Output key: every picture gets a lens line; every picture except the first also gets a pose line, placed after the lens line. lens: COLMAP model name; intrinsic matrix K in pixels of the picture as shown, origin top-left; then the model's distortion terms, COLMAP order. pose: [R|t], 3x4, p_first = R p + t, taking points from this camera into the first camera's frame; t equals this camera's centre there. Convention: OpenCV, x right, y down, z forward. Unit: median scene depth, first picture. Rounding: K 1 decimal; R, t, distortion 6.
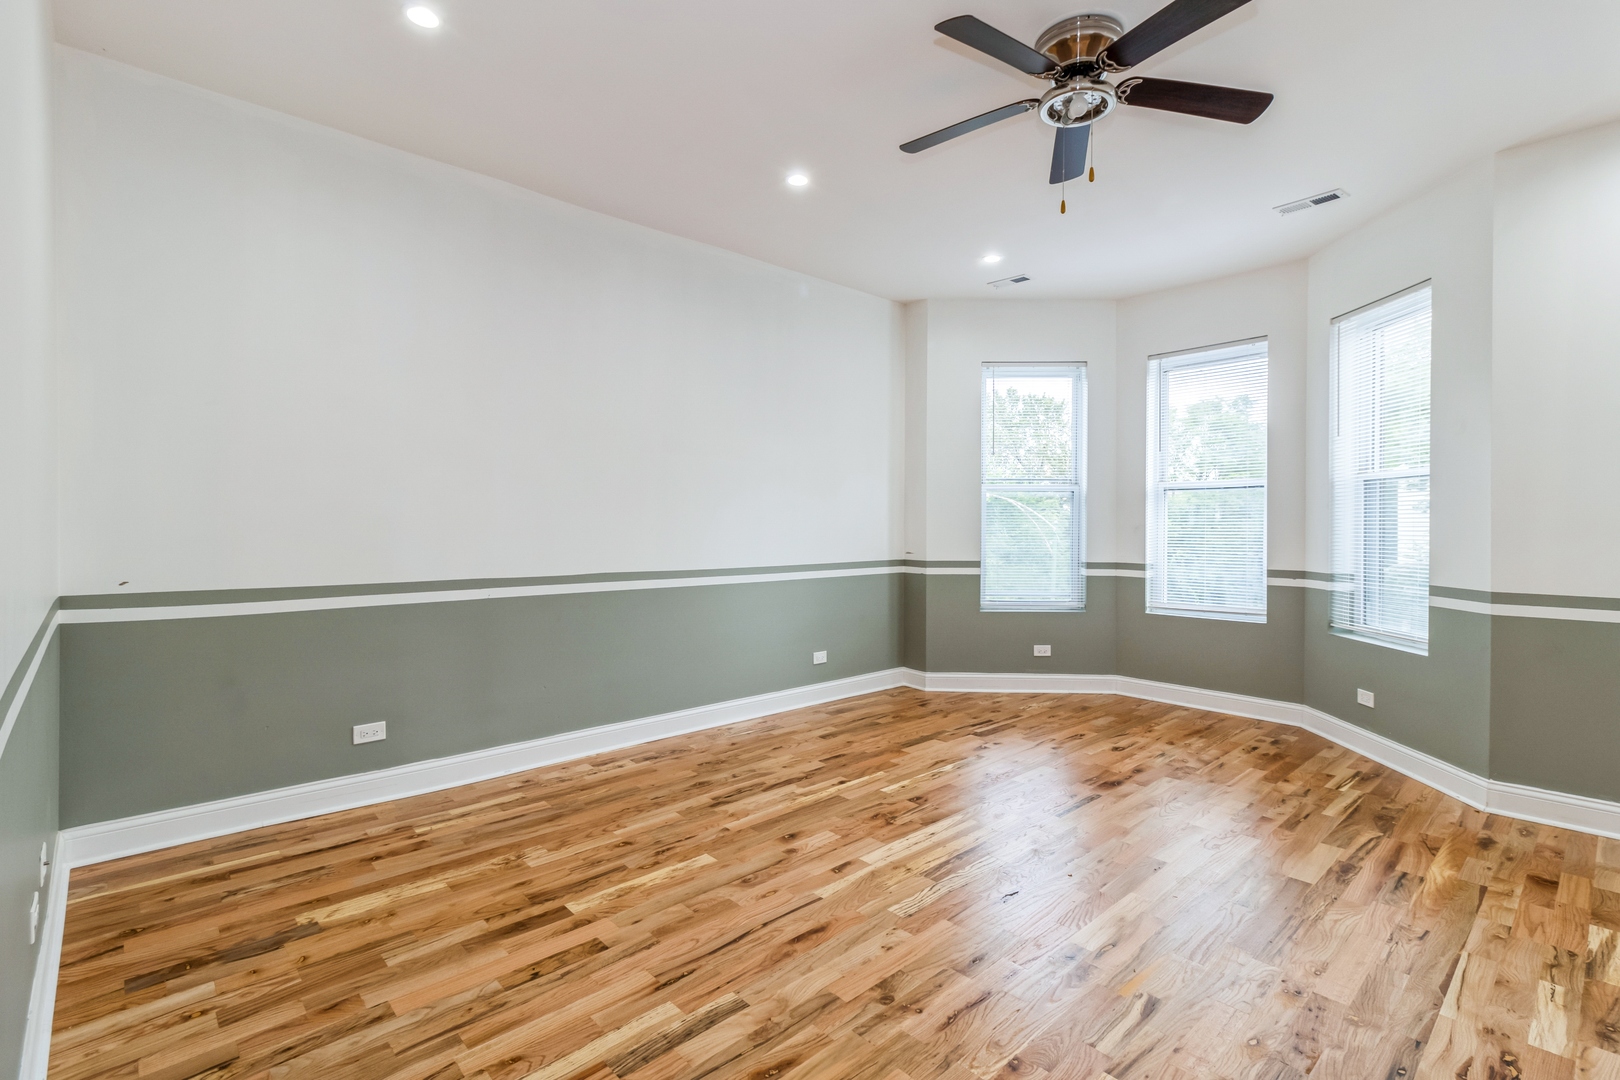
lens RADIAL K [[746.2, 0, 827.0], [0, 746.2, 521.6], [0, 0, 1]] dist [0.001190, 0.001080]
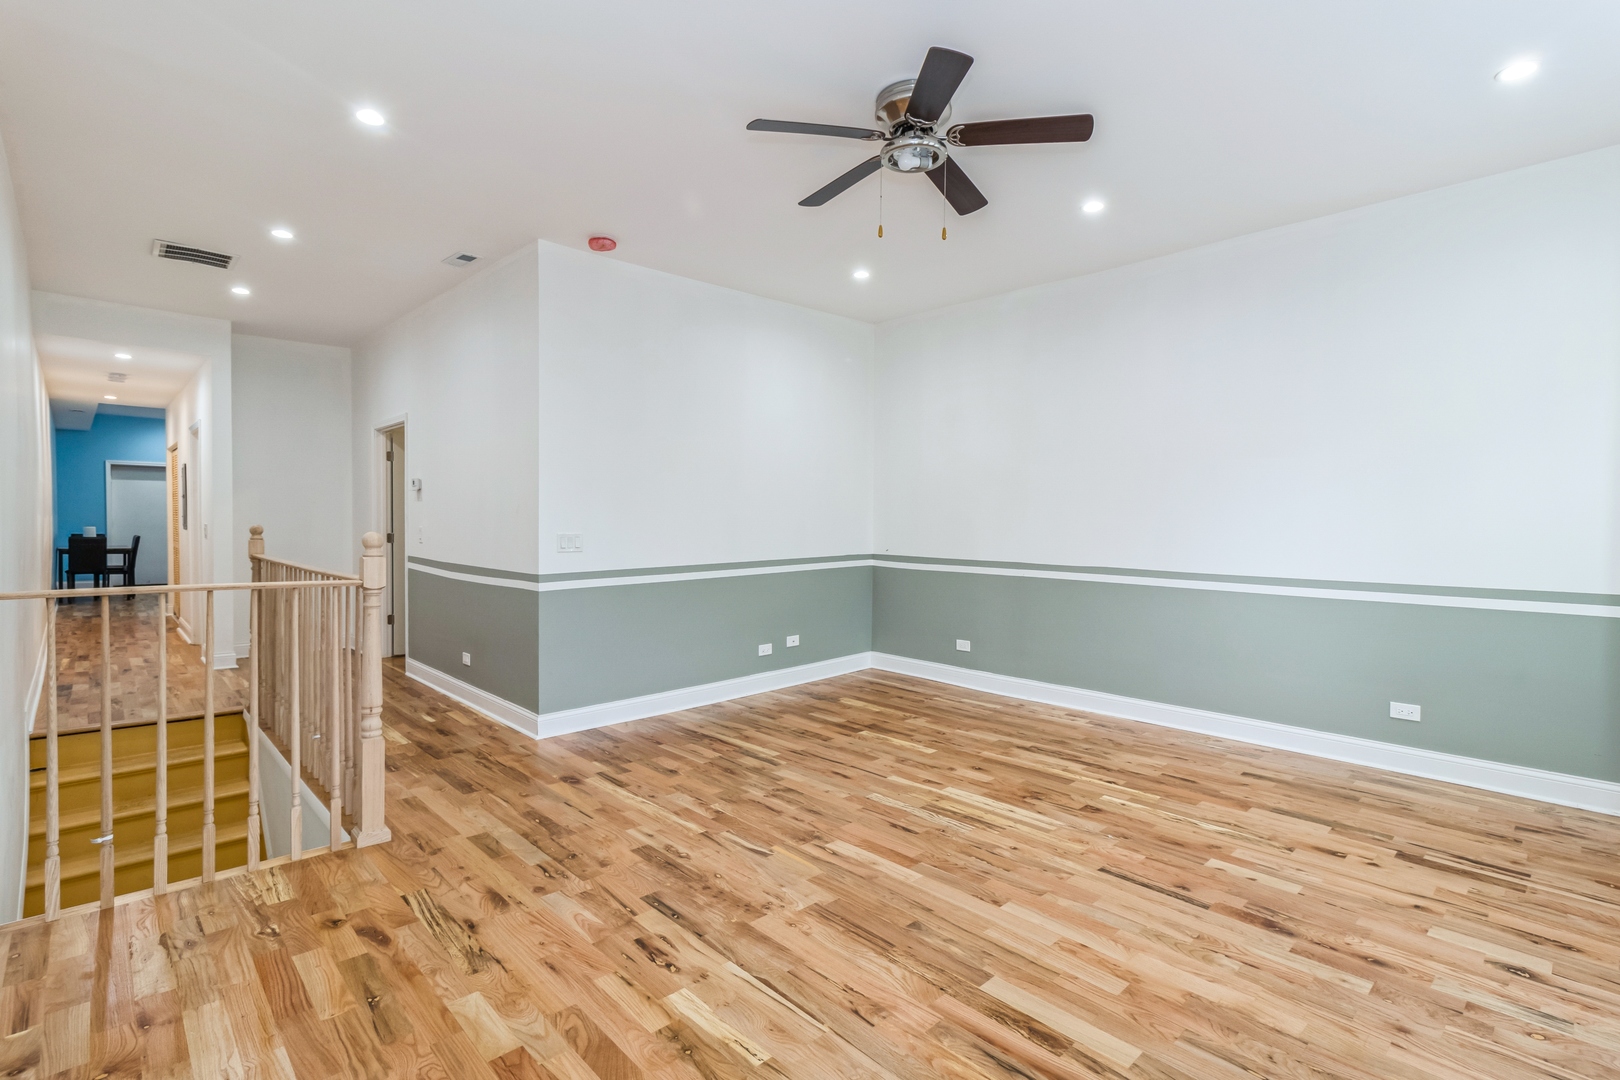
lens RADIAL K [[746.2, 0, 827.0], [0, 746.2, 521.6], [0, 0, 1]] dist [0.001190, 0.001080]
pose [[0.030285, -0.000873, -0.999541, 1.166919], [-0.009455, 0.999955, -0.001160, 0.001550], [0.999497, 0.009486, 0.030276, 0.665950]]
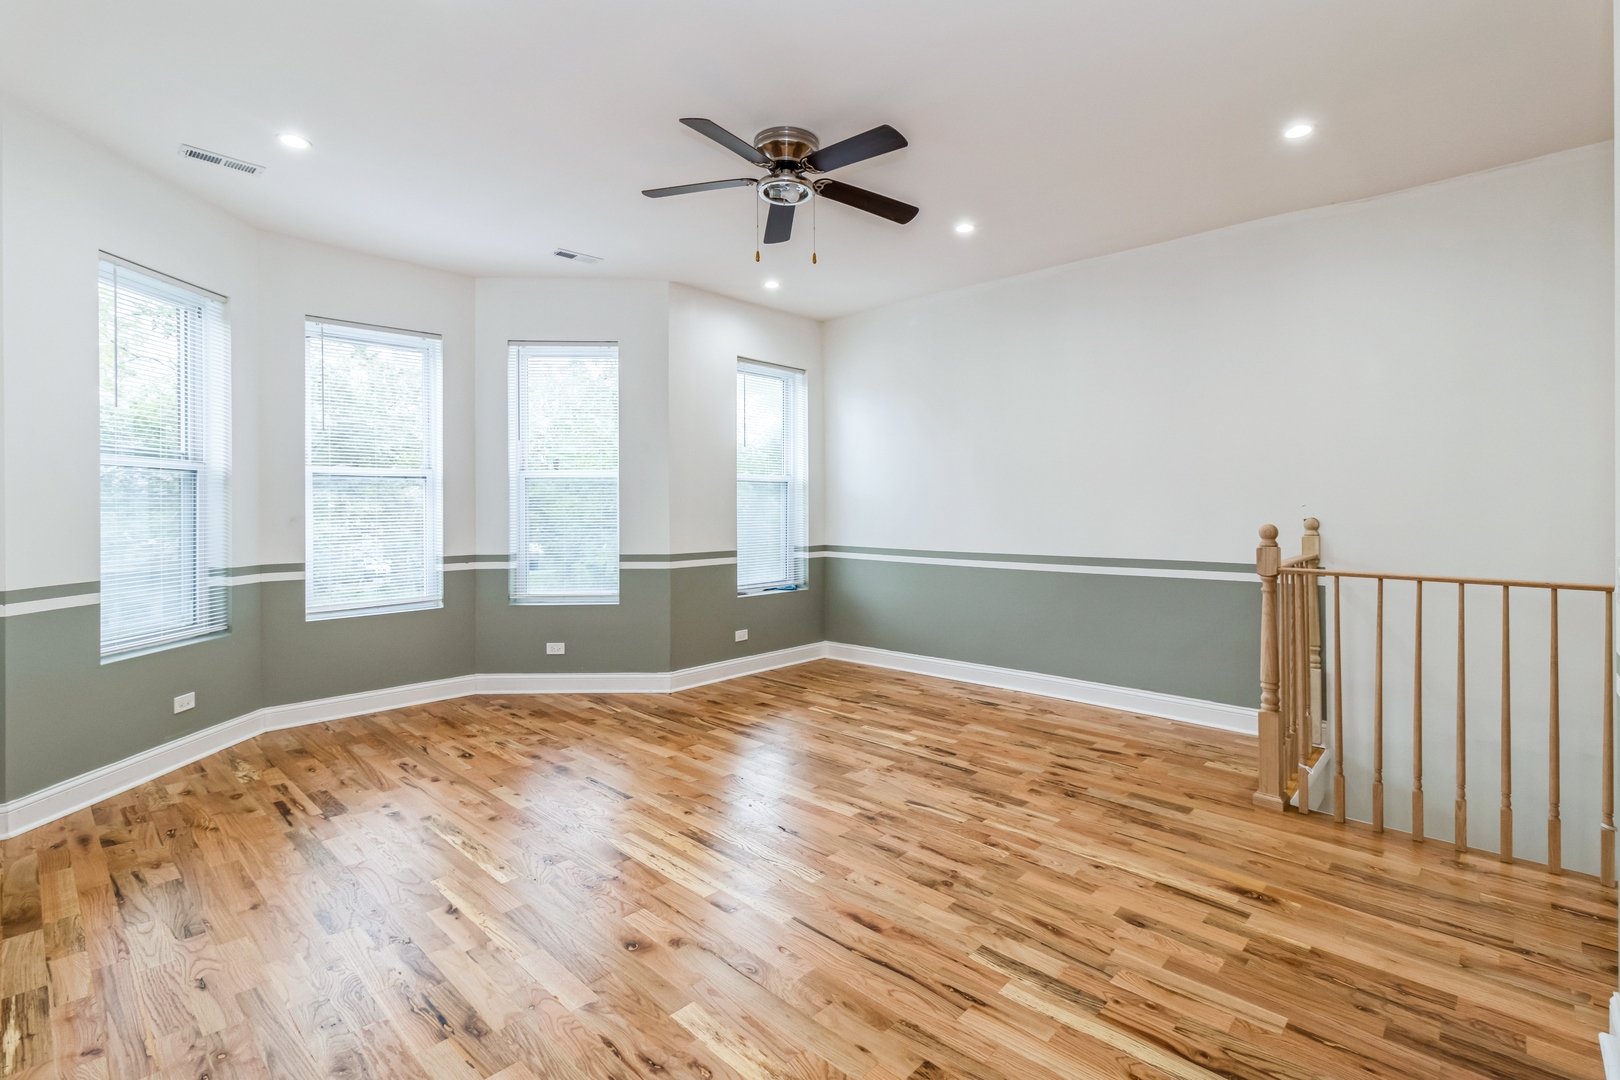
lens RADIAL K [[763.0, 0, 804.2], [0, 763.0, 506.6], [0, 0, 1]] dist [-0.000954, 0.000098]
pose [[-0.062498, -0.002992, 0.998041, -0.770435], [0.002805, 0.999991, 0.003173, -0.012251], [-0.998041, 0.002998, -0.062489, 0.834624]]
